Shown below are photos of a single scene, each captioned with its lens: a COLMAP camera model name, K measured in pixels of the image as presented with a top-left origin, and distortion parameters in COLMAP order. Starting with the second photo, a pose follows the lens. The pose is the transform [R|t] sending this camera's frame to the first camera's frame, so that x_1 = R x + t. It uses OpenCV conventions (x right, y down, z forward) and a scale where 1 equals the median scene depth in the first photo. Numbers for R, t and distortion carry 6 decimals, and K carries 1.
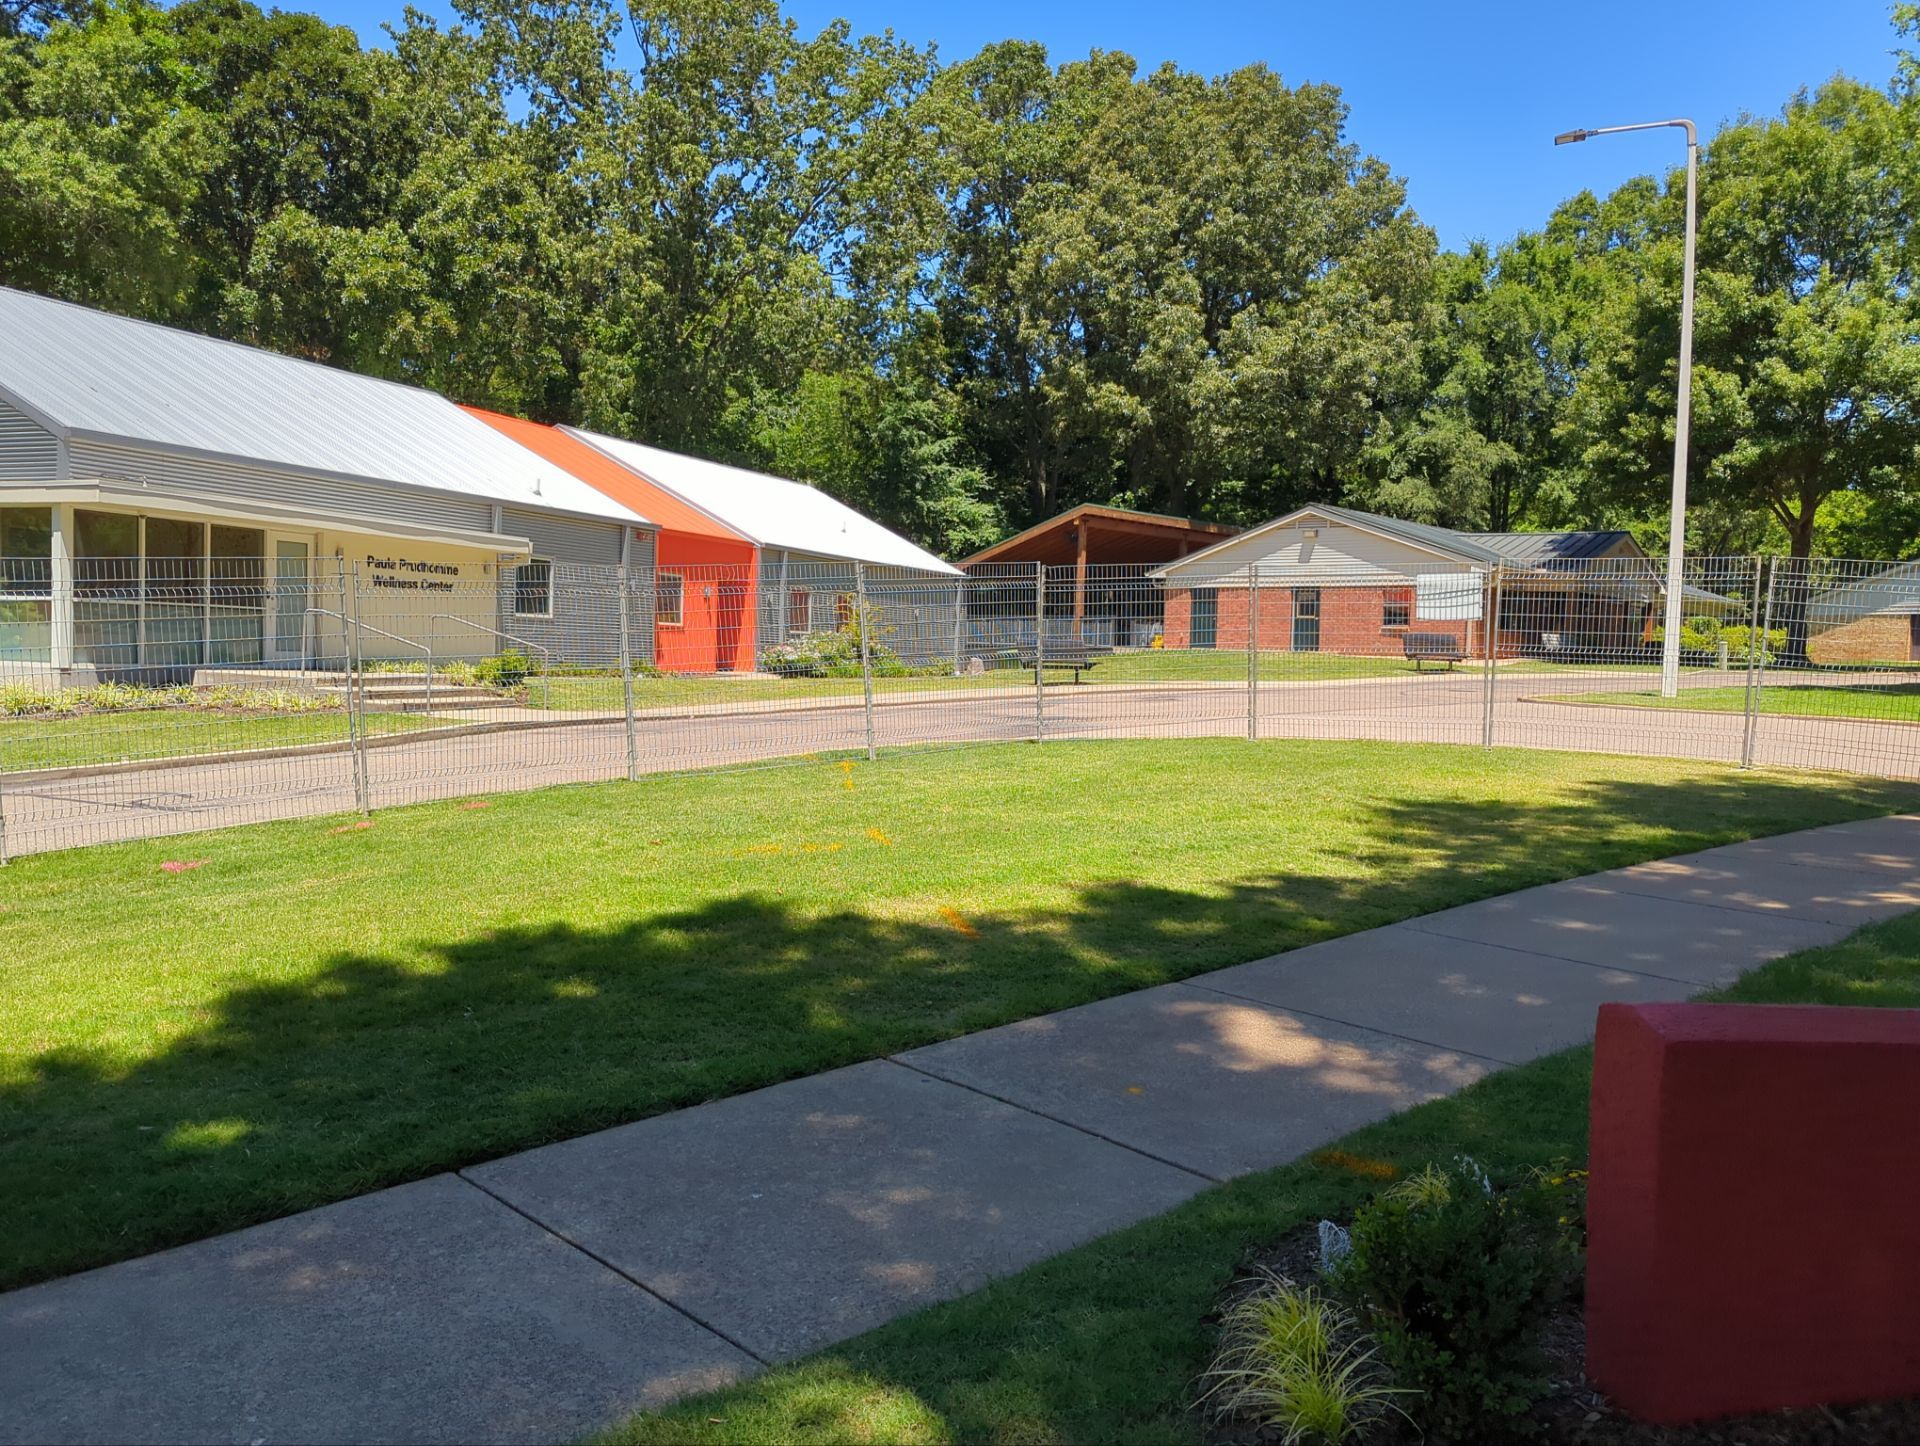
lens RADIAL K [[1566.1, 0, 948.1], [0, 1566.1, 721.3], [0, 0, 1]] dist [0.062450, -0.059506]
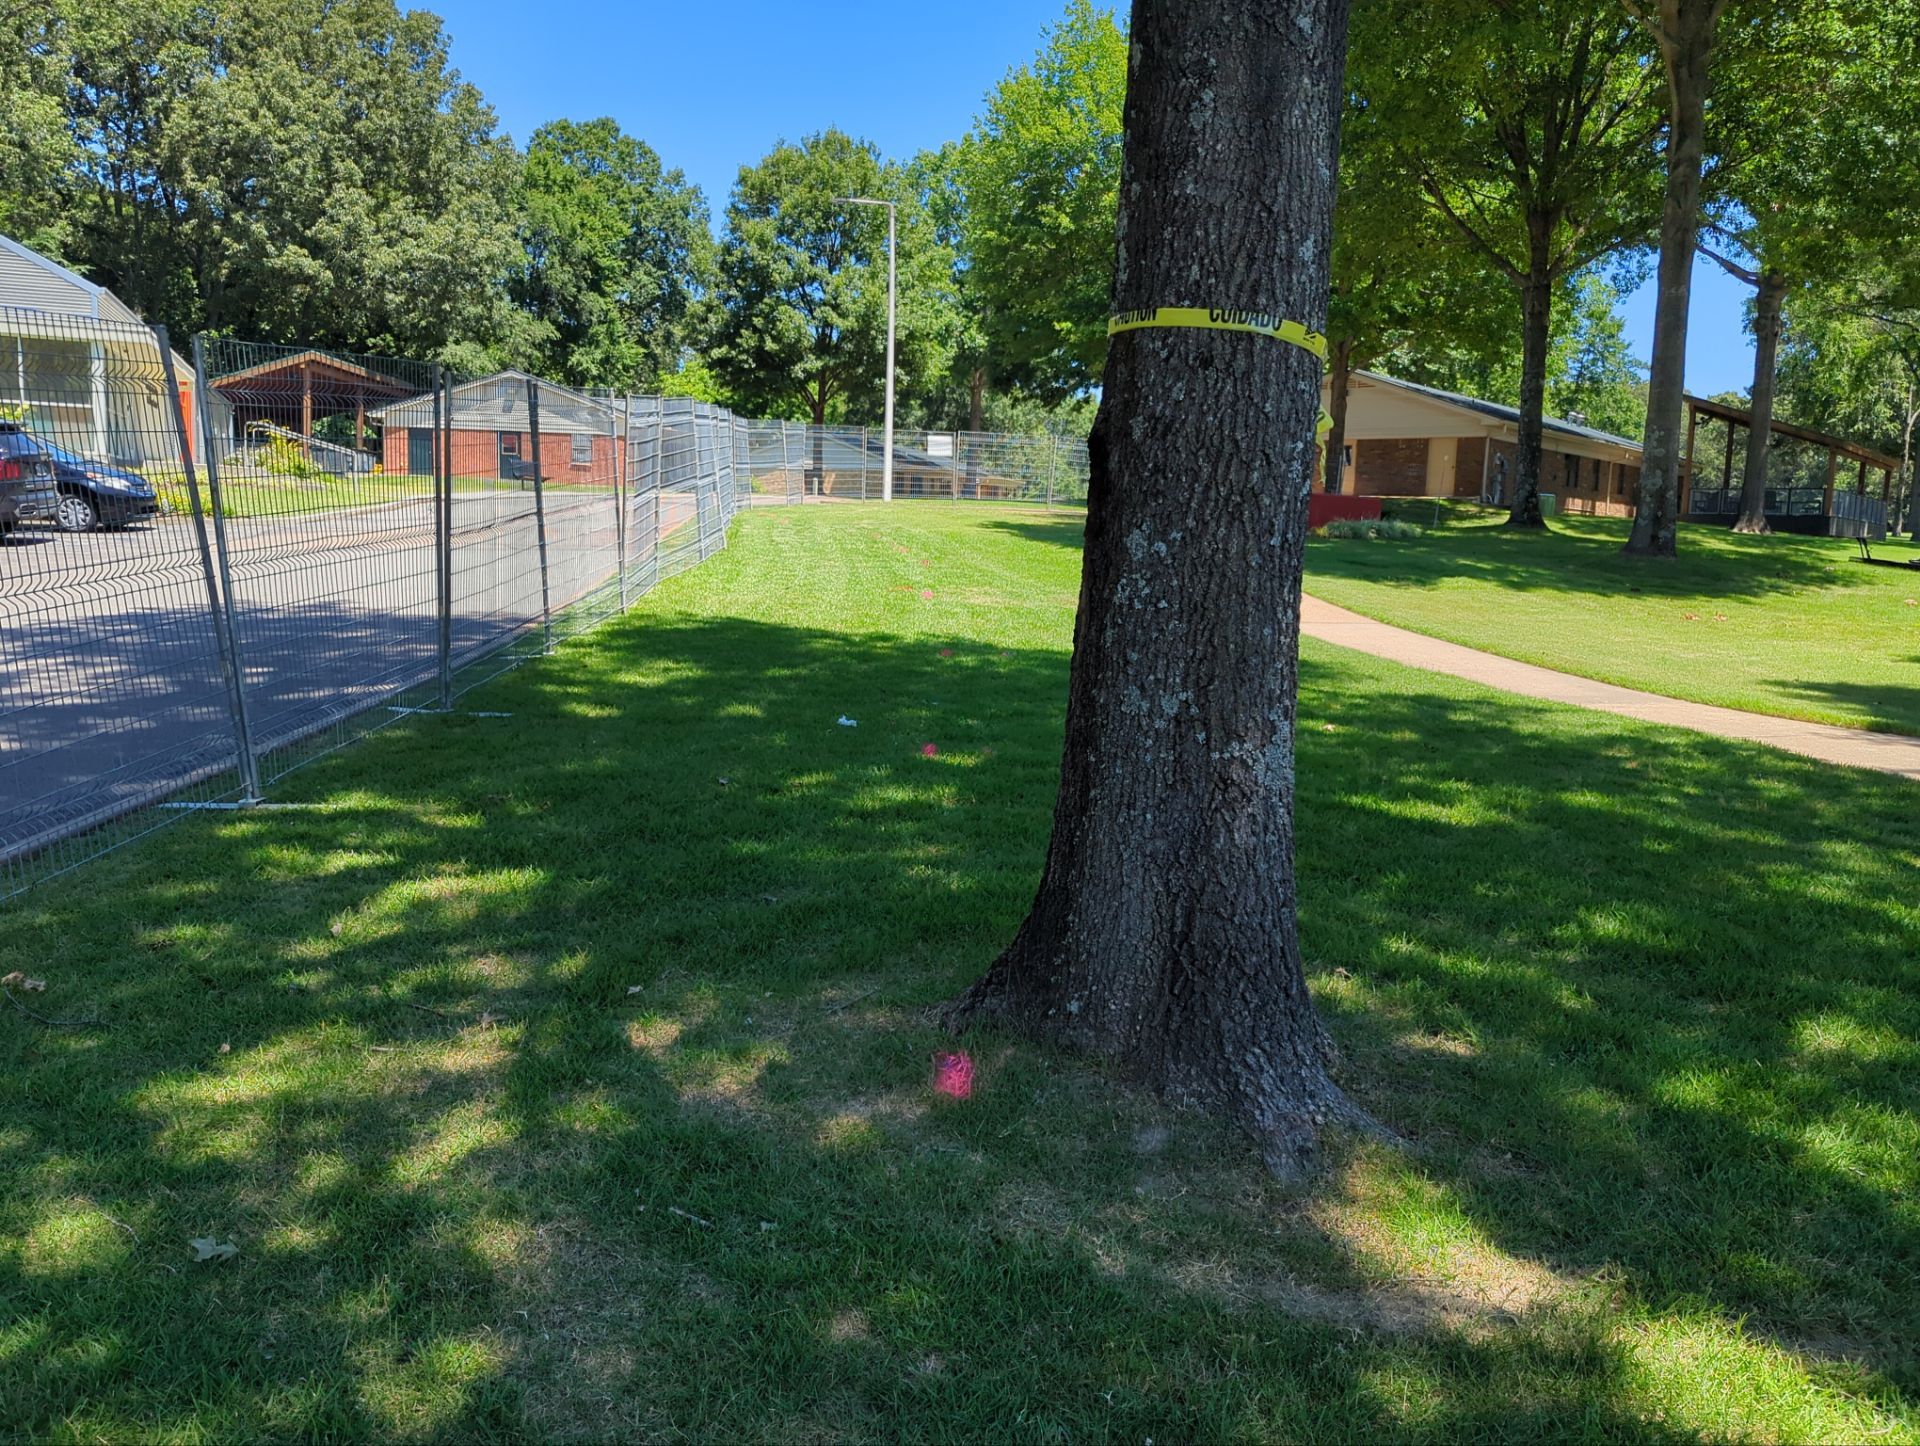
lens RADIAL K [[1566.1, 0, 950.7], [0, 1566.1, 724.6], [0, 0, 1]] dist [0.062450, -0.059506]
pose [[0.736267, -0.080652, 0.671868, -0.361316], [0.015659, 0.994637, 0.102239, 0.027861], [-0.676510, -0.064754, 0.733581, -0.225103]]
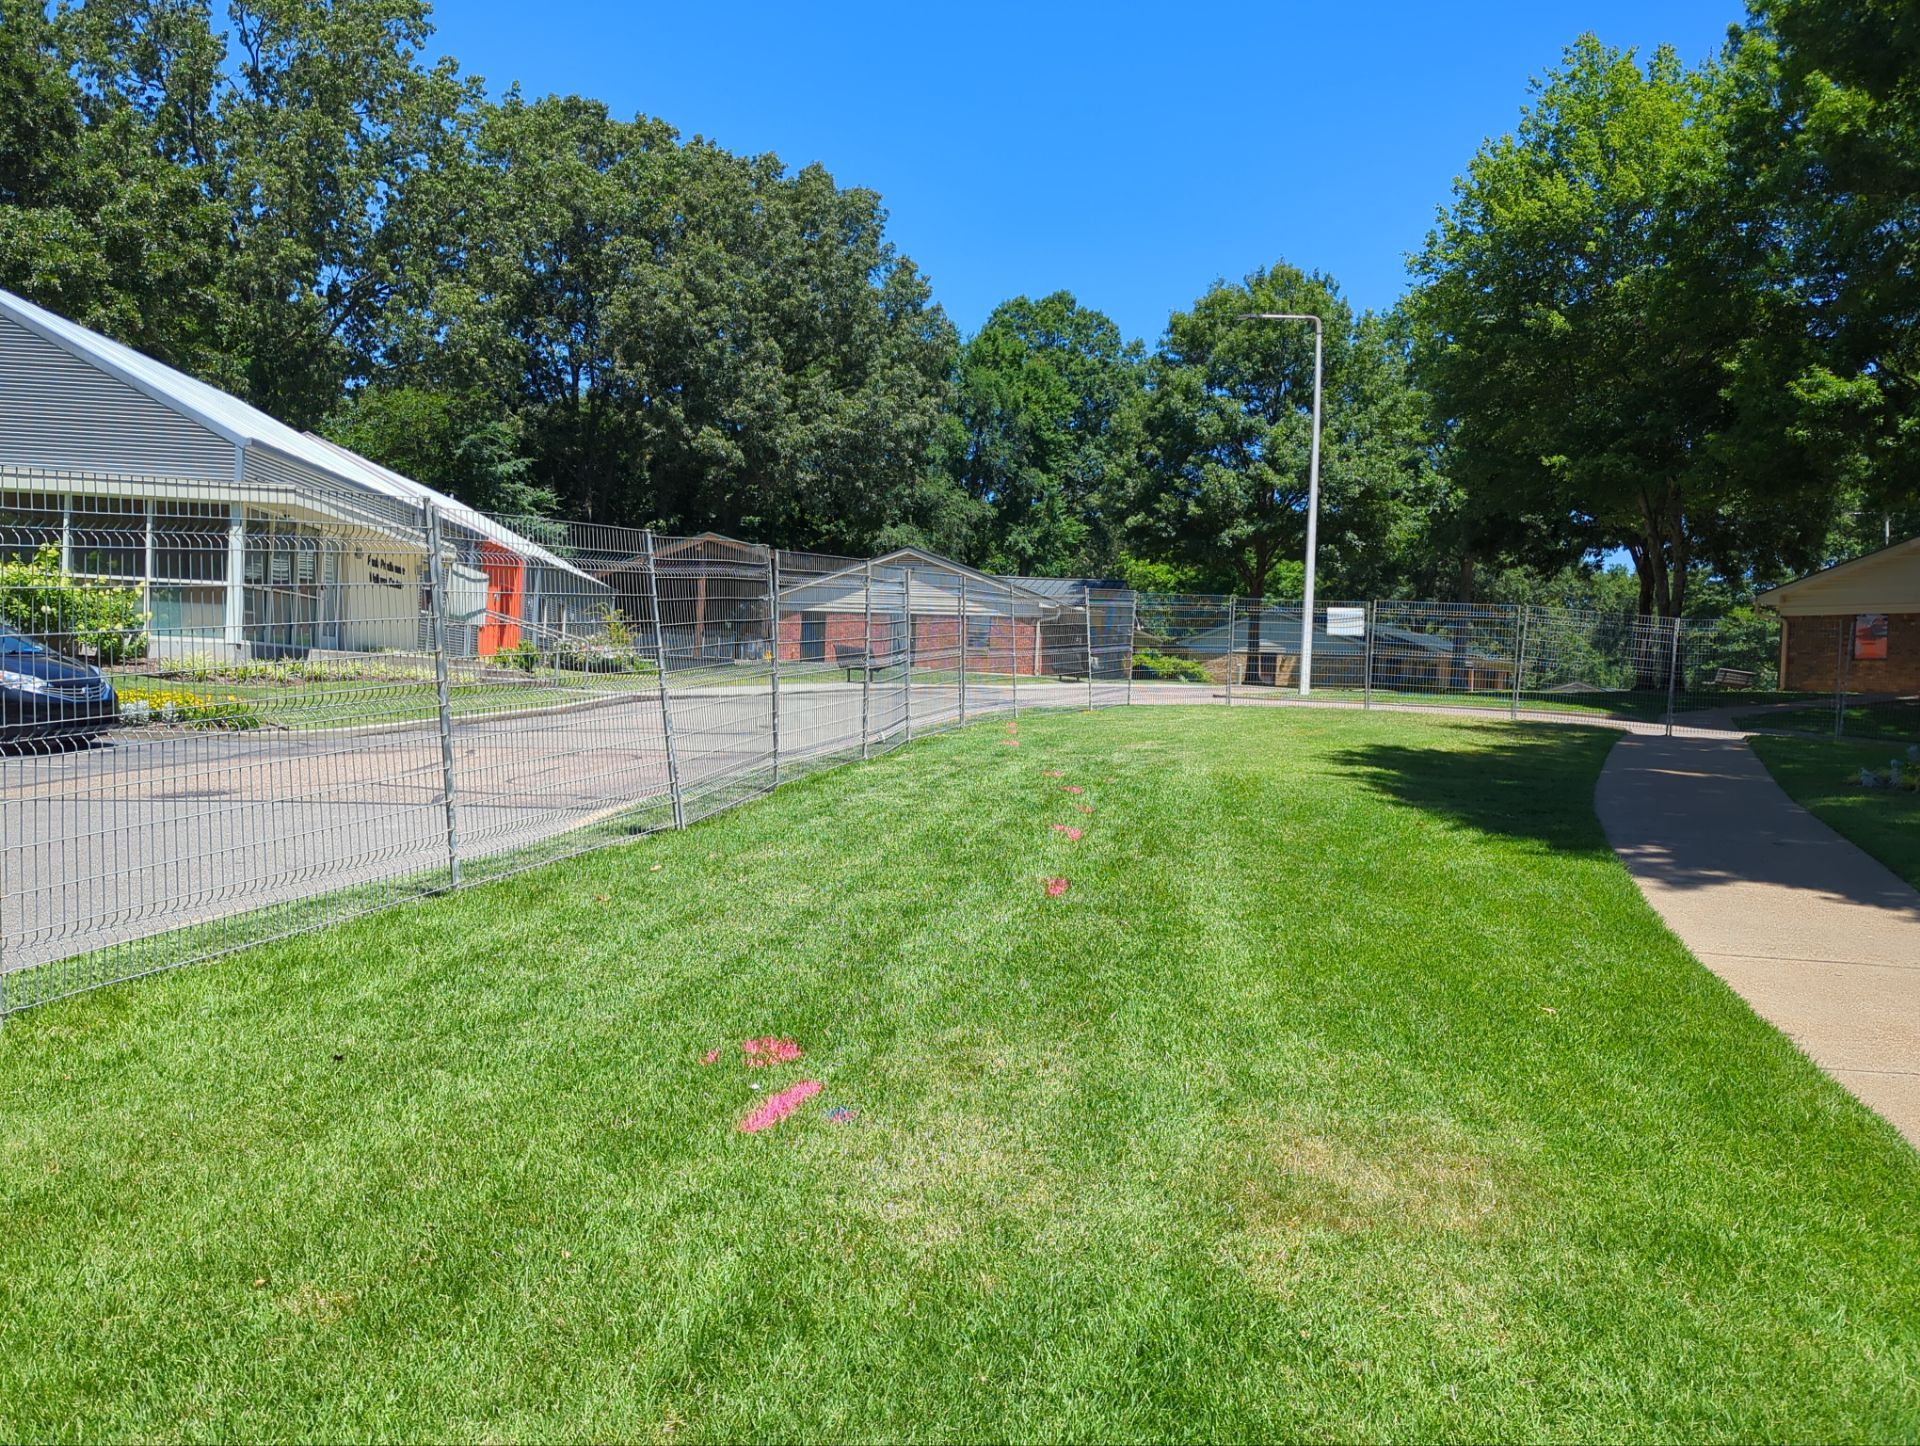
lens RADIAL K [[1566.1, 0, 948.2], [0, 1566.1, 730.0], [0, 0, 1]] dist [0.062450, -0.059506]
pose [[0.910675, 0.006522, 0.413072, -0.206106], [-0.002192, 0.999938, -0.010954, 0.015371], [-0.413118, 0.009070, 0.910632, -0.099560]]
